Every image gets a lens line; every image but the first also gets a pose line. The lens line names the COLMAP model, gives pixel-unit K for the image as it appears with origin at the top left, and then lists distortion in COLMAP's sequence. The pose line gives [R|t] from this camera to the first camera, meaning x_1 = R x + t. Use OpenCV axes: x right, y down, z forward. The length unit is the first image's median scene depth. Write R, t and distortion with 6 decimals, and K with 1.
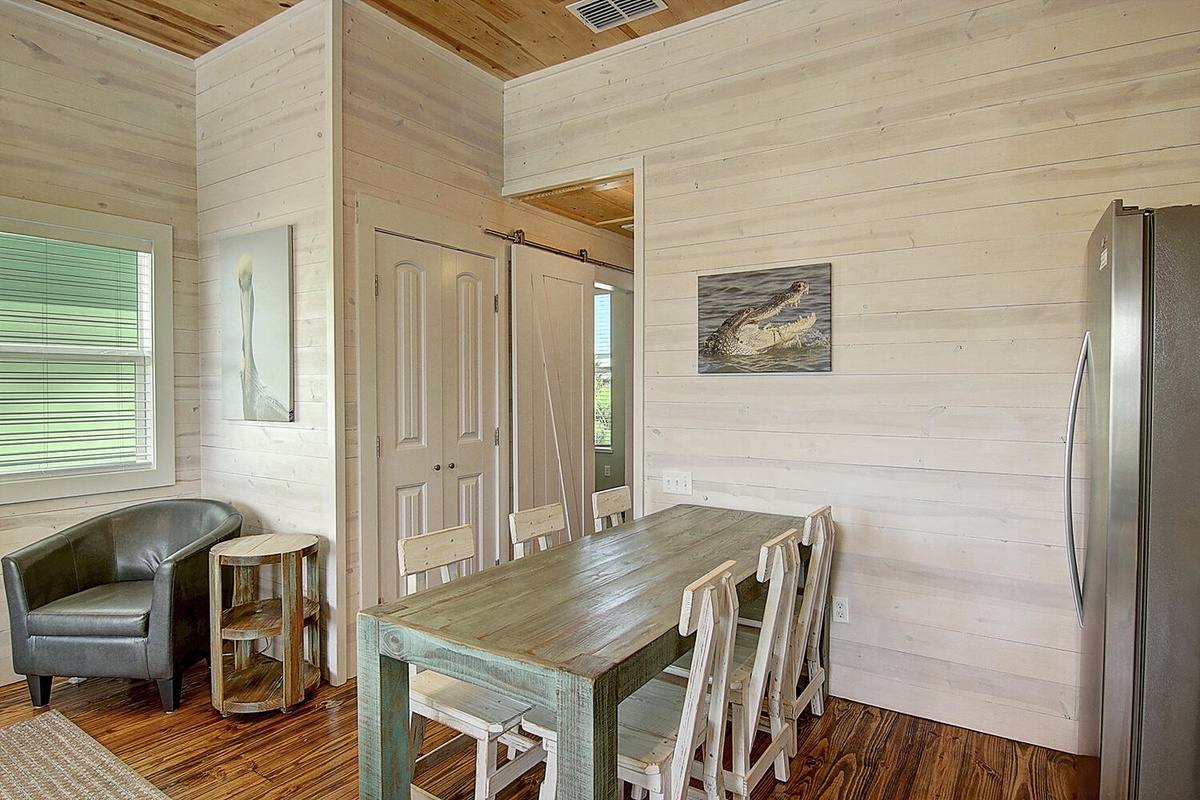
lens RADIAL K [[666.3, 0, 600.0], [0, 666.3, 400.0], [0, 0, 1]] dist [-0.009637, -0.002828]
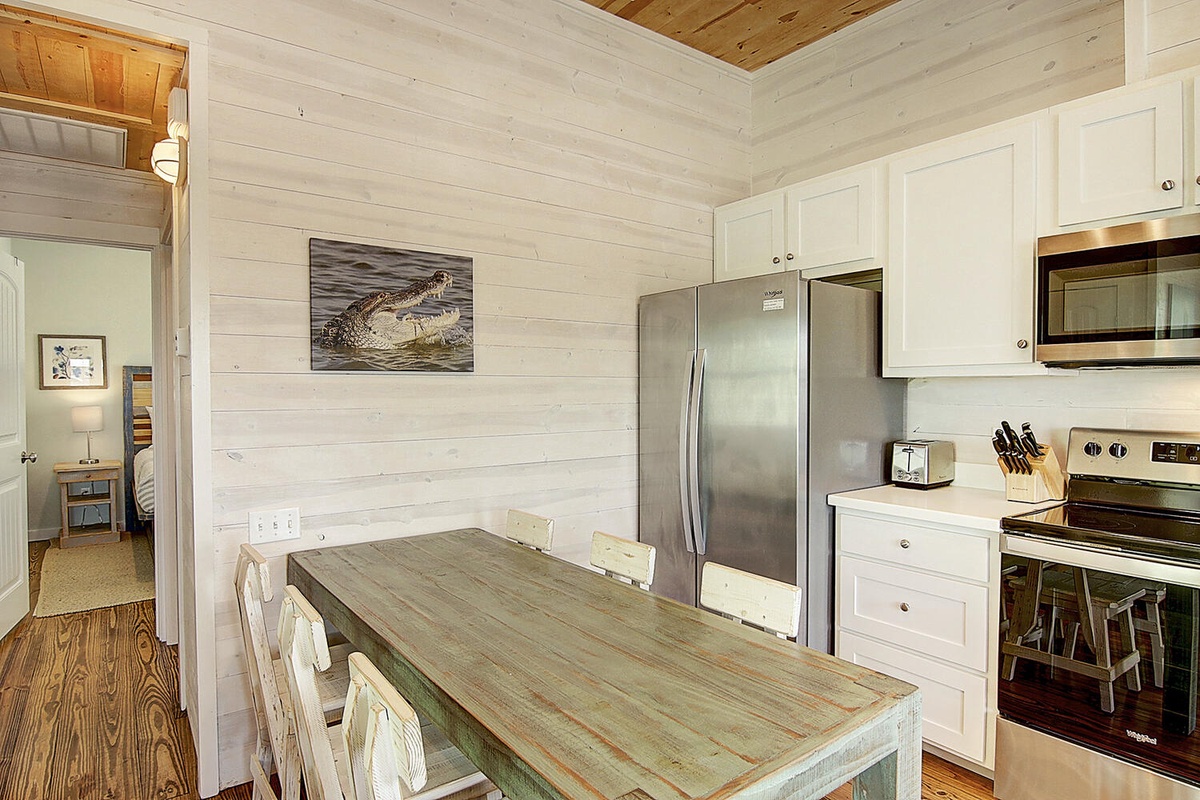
lens RADIAL K [[666.3, 0, 600.0], [0, 666.3, 400.0], [0, 0, 1]] dist [-0.009637, -0.002828]
pose [[0.332185, -0.017908, 0.943044, -0.472463], [0.020073, 0.999728, 0.011913, -0.009828], [-0.943001, 0.014973, 0.332454, 0.490180]]
